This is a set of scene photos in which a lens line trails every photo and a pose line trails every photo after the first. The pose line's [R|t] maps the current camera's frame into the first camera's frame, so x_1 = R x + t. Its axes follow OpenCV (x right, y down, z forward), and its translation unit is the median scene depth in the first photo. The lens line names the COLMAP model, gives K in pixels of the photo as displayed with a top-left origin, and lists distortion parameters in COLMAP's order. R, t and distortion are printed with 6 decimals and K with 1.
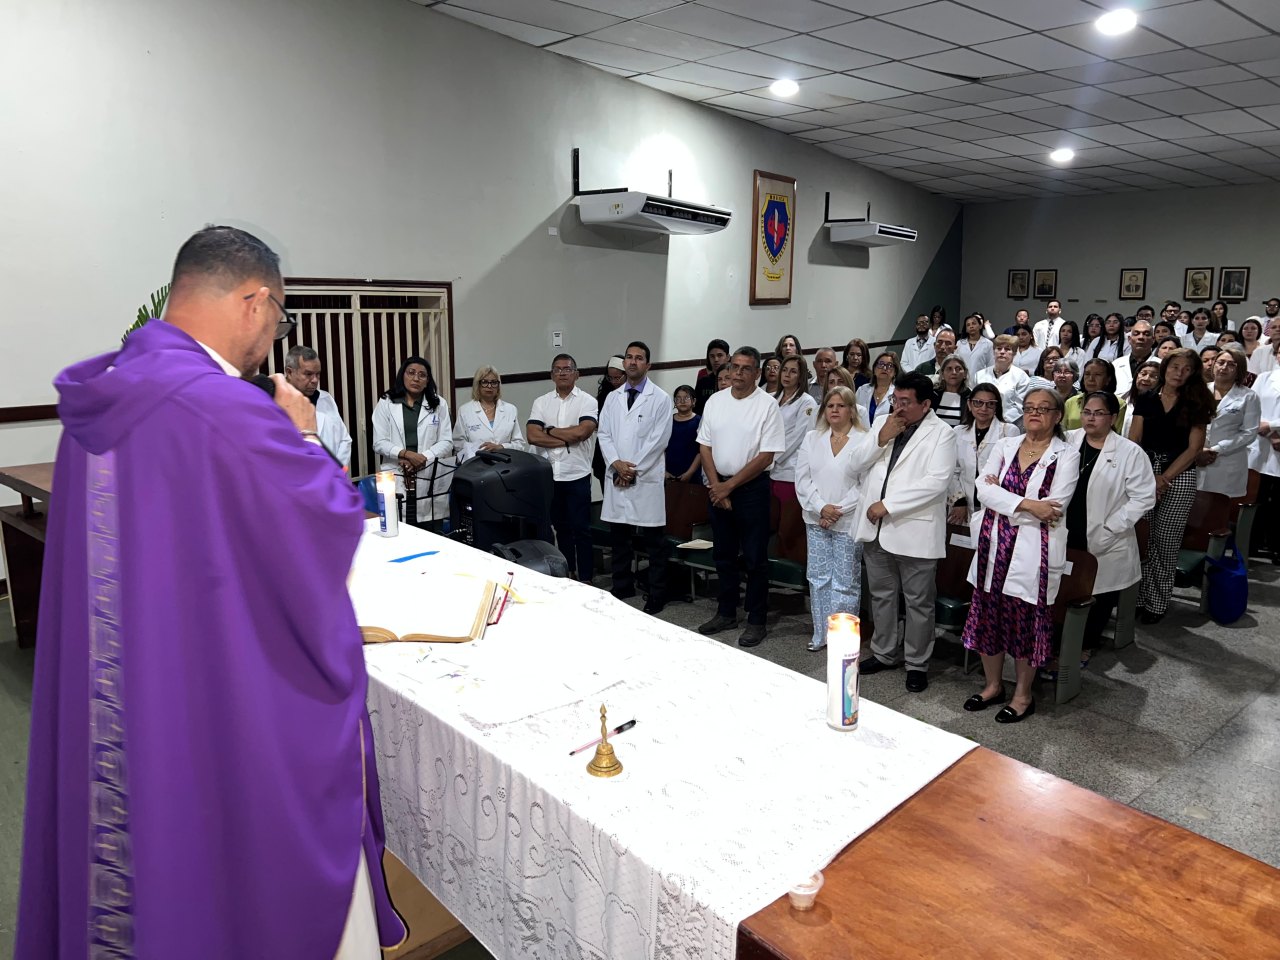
lens RADIAL K [[975.5, 0, 642.4], [0, 975.5, 481.9], [0, 0, 1]] dist [0.062096, -0.084700]
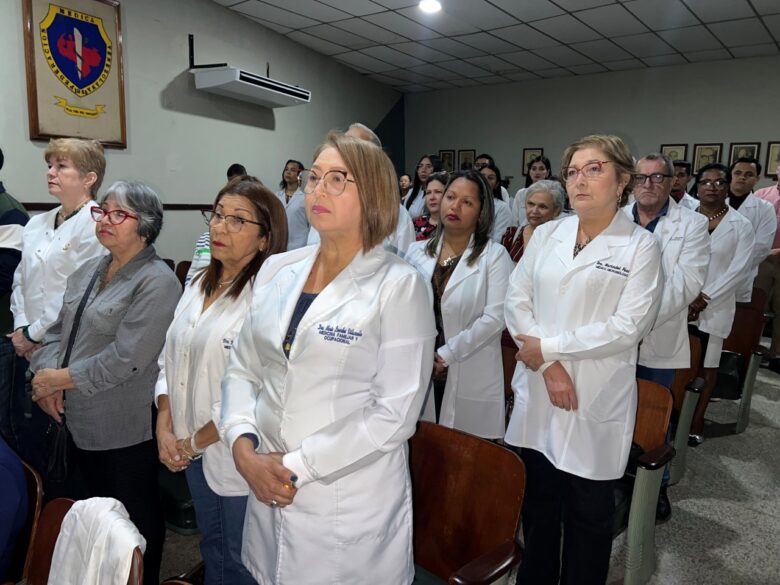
lens RADIAL K [[594.5, 0, 388.5], [0, 594.5, 291.1], [0, 0, 1]] dist [0.062096, -0.084700]
pose [[0.991065, 0.009231, 0.133064, 0.305866], [-0.006126, 0.999700, -0.023730, -0.041767], [-0.133243, 0.022703, 0.990823, 0.426937]]
